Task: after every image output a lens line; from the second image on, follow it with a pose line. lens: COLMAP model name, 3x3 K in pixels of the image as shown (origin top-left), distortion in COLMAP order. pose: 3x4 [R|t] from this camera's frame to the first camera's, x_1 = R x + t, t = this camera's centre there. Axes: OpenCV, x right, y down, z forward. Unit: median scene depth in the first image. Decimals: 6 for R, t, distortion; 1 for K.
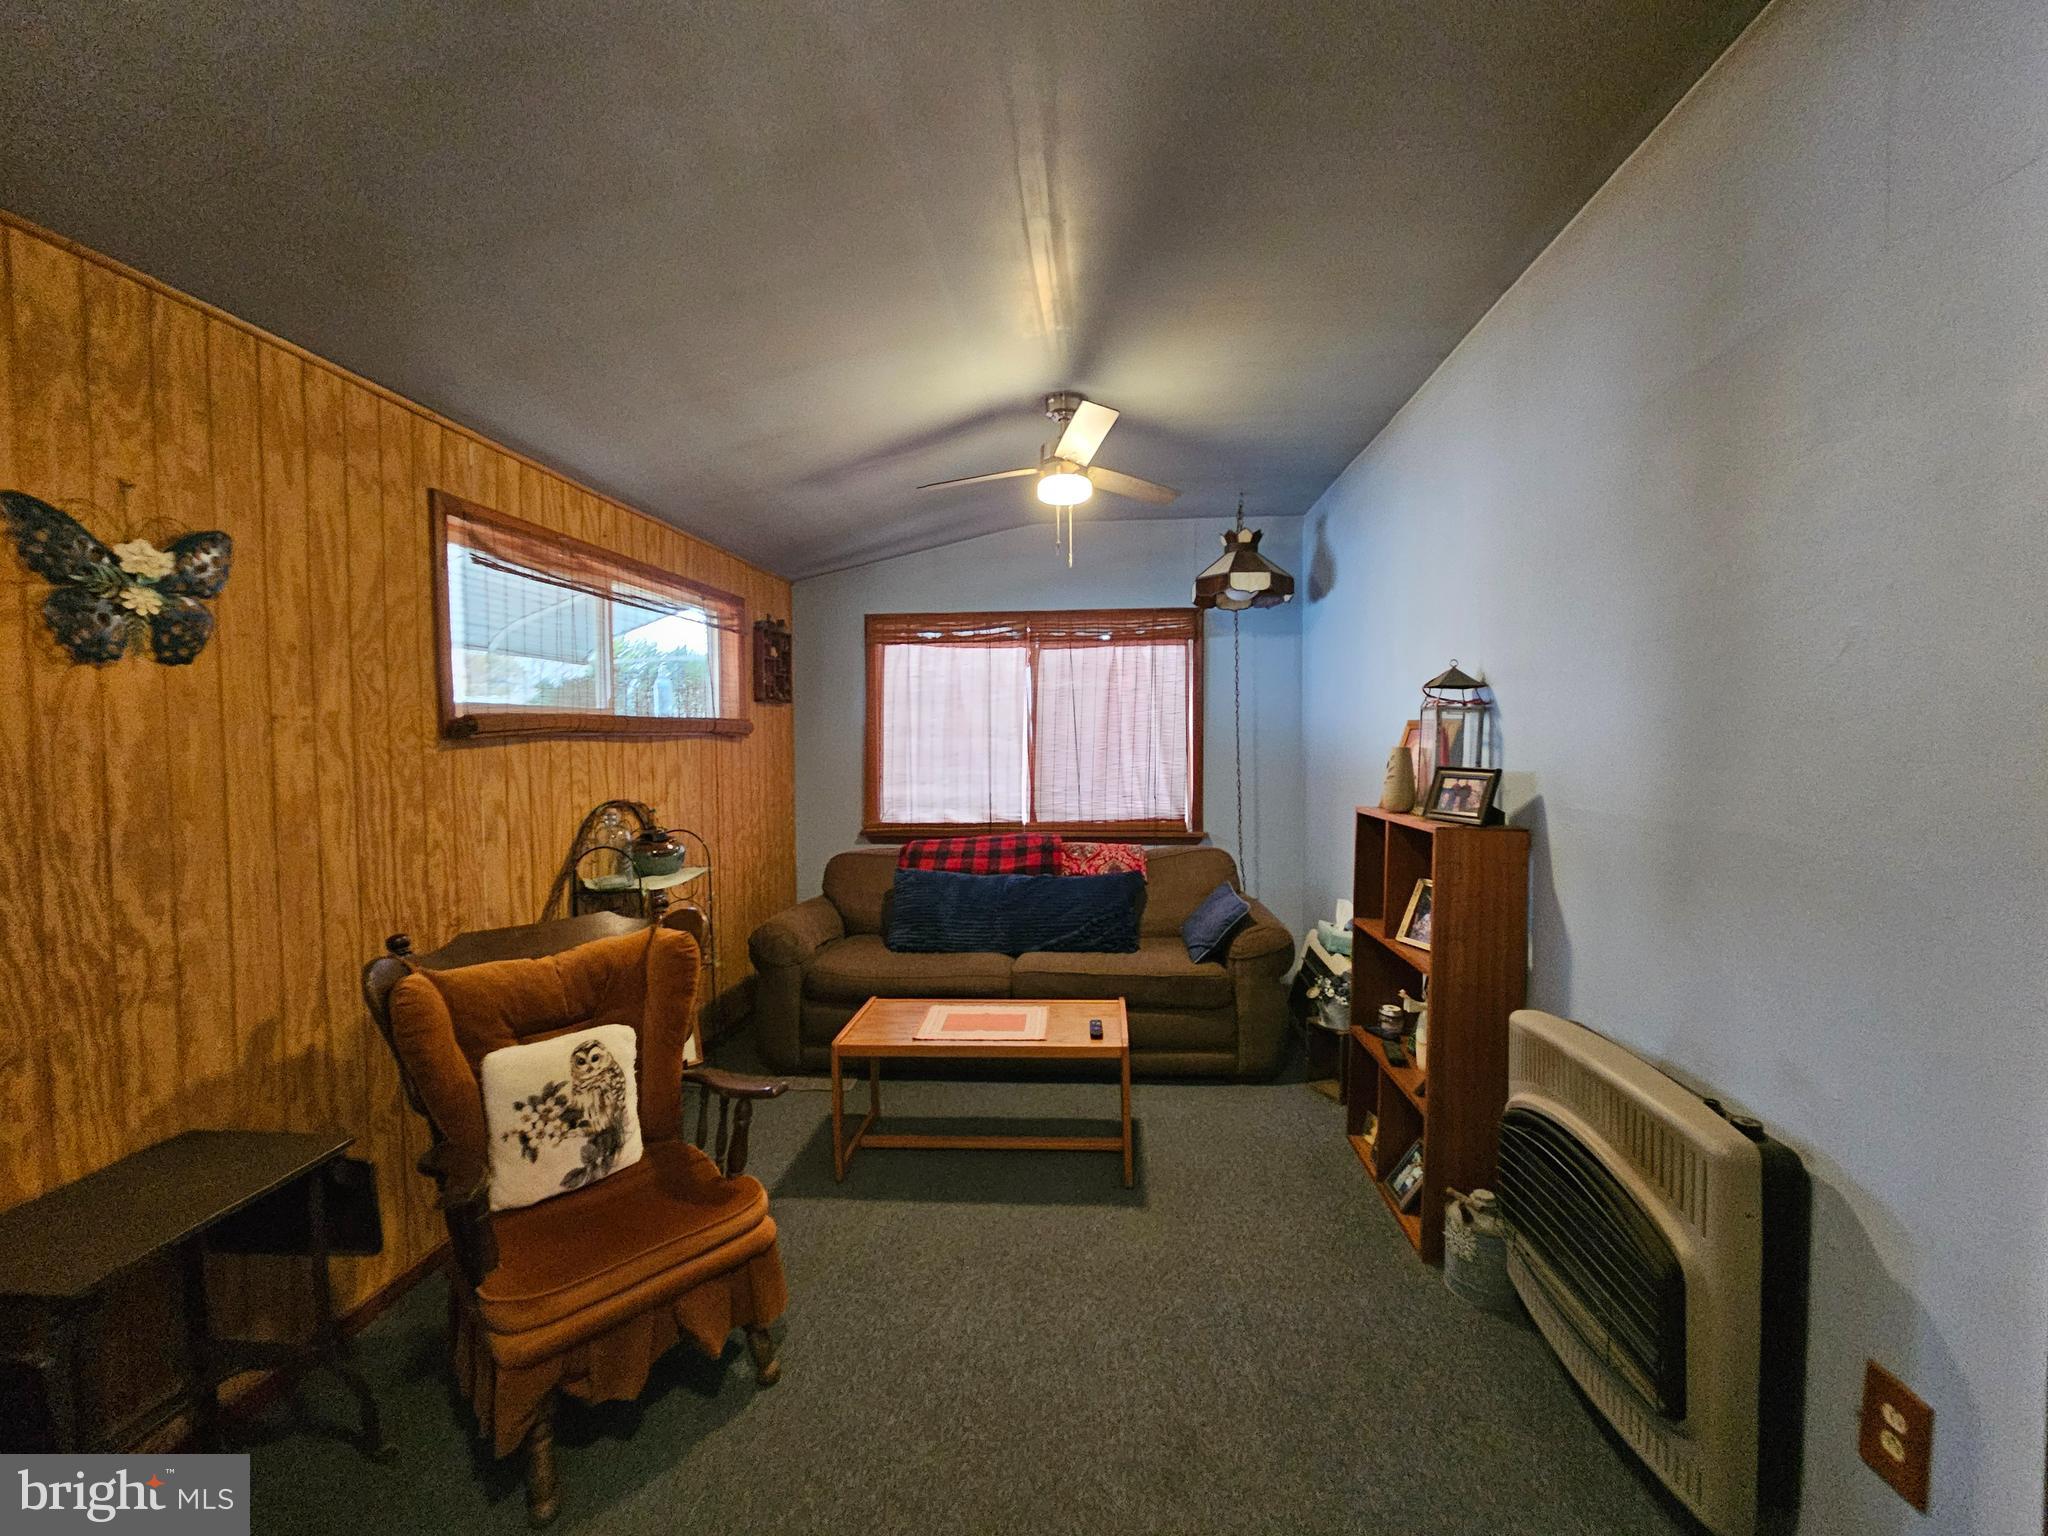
lens RADIAL K [[855.3, 0, 1024.0], [0, 855.3, 768.0], [0, 0, 1]] dist [-0.002688, -0.000203]
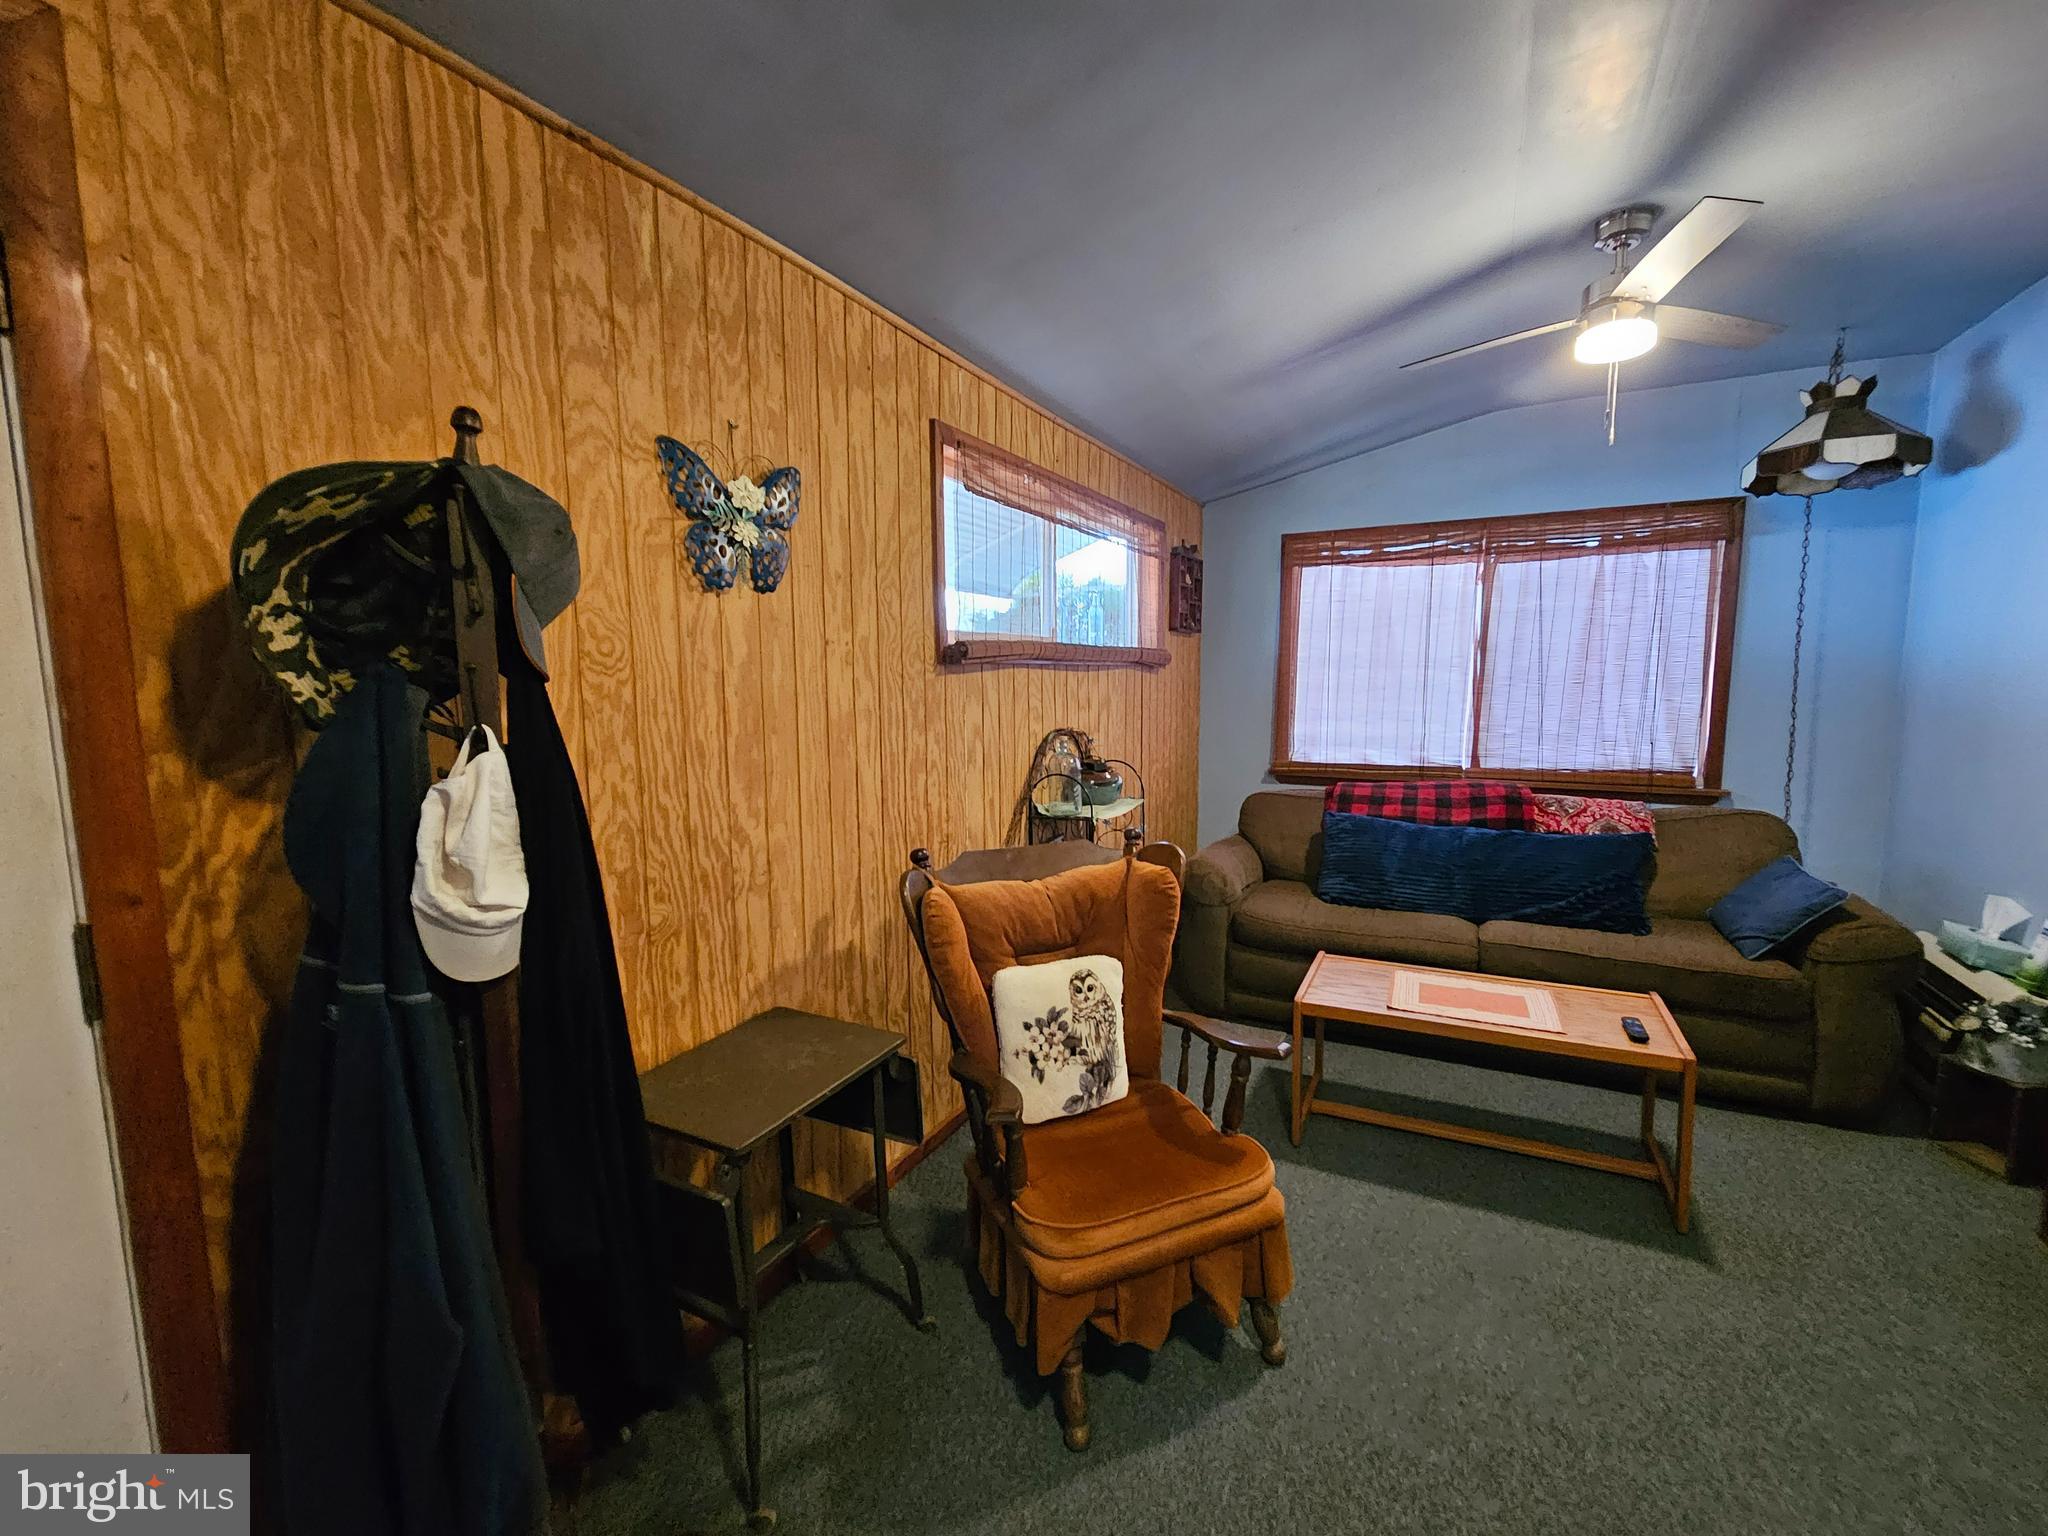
lens RADIAL K [[833.4, 0, 1000.0], [0, 833.4, 771.5], [0, 0, 1]] dist [0.000895, -0.000001]
pose [[0.919194, 0.045440, -0.391174, -0.213006], [-0.014793, 0.996604, 0.081006, 0.013003], [0.393526, -0.068674, 0.916745, 0.087187]]
